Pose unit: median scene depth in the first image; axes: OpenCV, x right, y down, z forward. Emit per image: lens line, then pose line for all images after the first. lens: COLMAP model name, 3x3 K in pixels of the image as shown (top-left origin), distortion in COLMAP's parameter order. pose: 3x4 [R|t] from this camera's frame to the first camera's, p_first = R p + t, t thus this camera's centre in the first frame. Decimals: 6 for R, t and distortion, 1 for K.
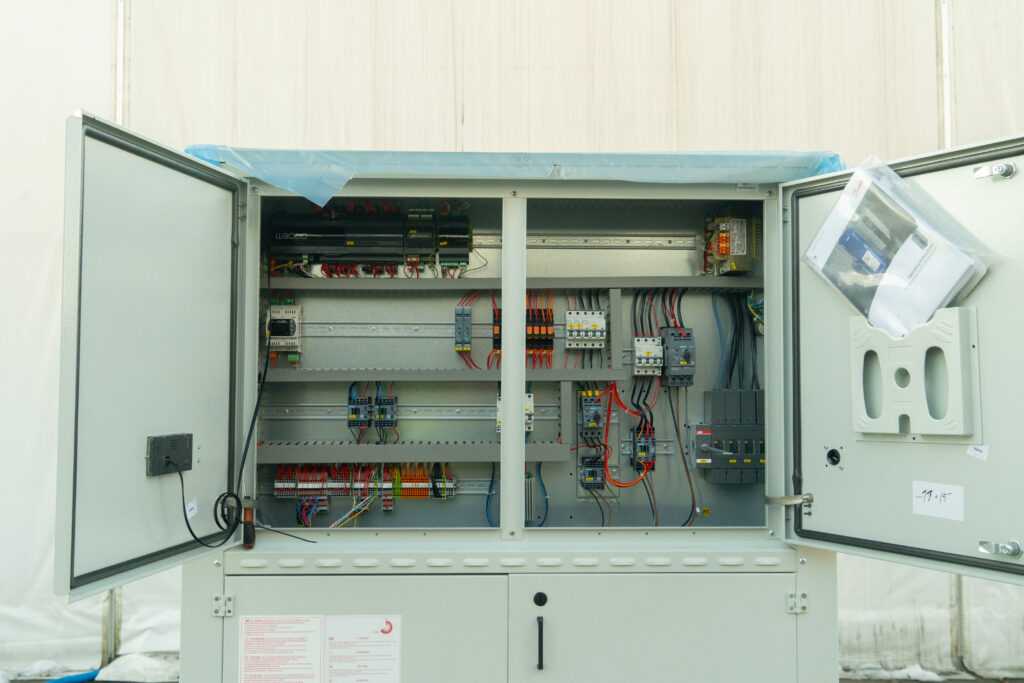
lens RADIAL K [[1008.9, 0, 515.6], [0, 1008.9, 335.2], [0, 0, 1]] dist [0.015340, -0.003634]
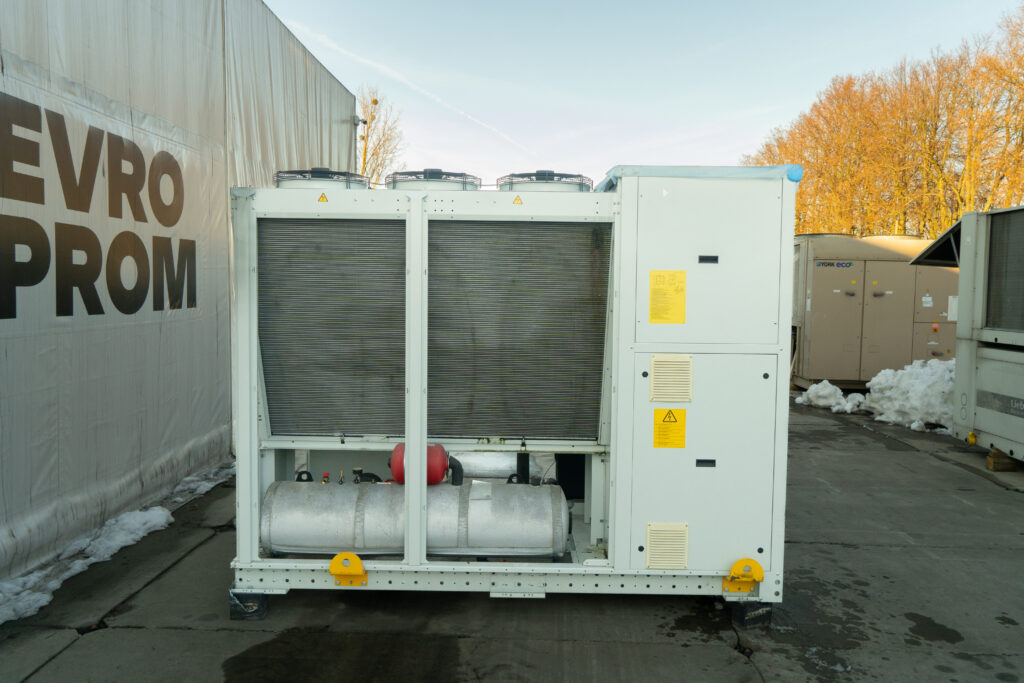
lens RADIAL K [[785.4, 0, 512.0], [0, 785.4, 341.5], [0, 0, 1]] dist [-0.001239, 0.008878]
pose [[0.031975, -0.067600, 0.997200, -1.910857], [-0.053173, 0.996182, 0.069236, 0.105508], [-0.998073, -0.055238, 0.028259, 1.417620]]
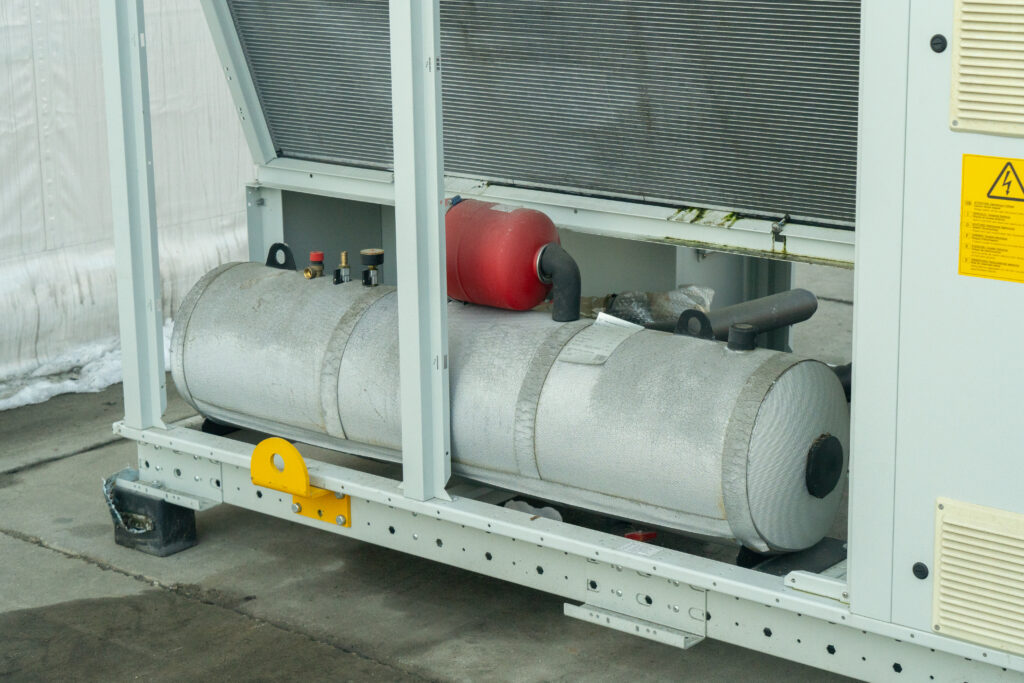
lens RADIAL K [[2052.7, 0, 512.0], [0, 2052.7, 341.5], [0, 0, 1]] dist [0.062283, 0.042859]
pose [[0.649373, -0.200860, 0.733464, -1.504955], [-0.012785, 0.961468, 0.274618, 0.091792], [-0.760363, -0.187707, 0.621784, 0.531580]]
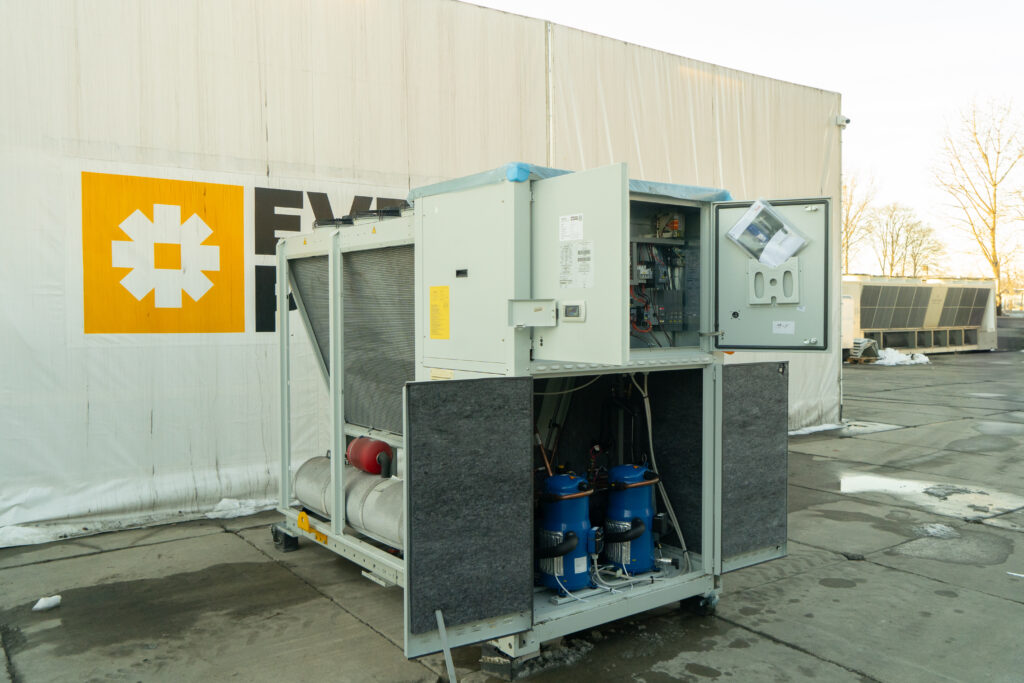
lens RADIAL K [[853.5, 0, 511.1], [0, 853.5, 339.7], [0, 0, 1]] dist [-0.001658, 0.003448]
pose [[0.817282, -0.023886, 0.575743, -1.189405], [-0.019410, 0.997432, 0.068934, 0.041176], [-0.575911, -0.067514, 0.814720, -0.357549]]
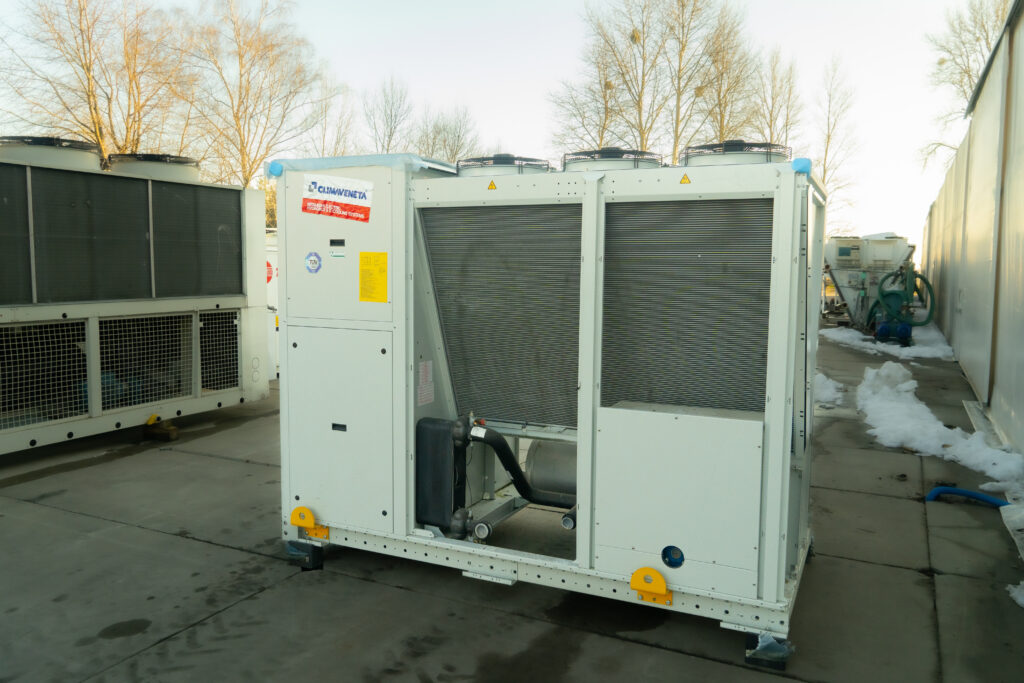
lens RADIAL K [[774.8, 0, 515.4], [0, 774.8, 339.7], [0, 0, 1]] dist [0.006636, 0.005583]
pose [[-0.451652, 0.078286, -0.888753, 1.653851], [0.025207, 0.996865, 0.075000, 0.127347], [0.891838, 0.011471, -0.452210, 2.228029]]
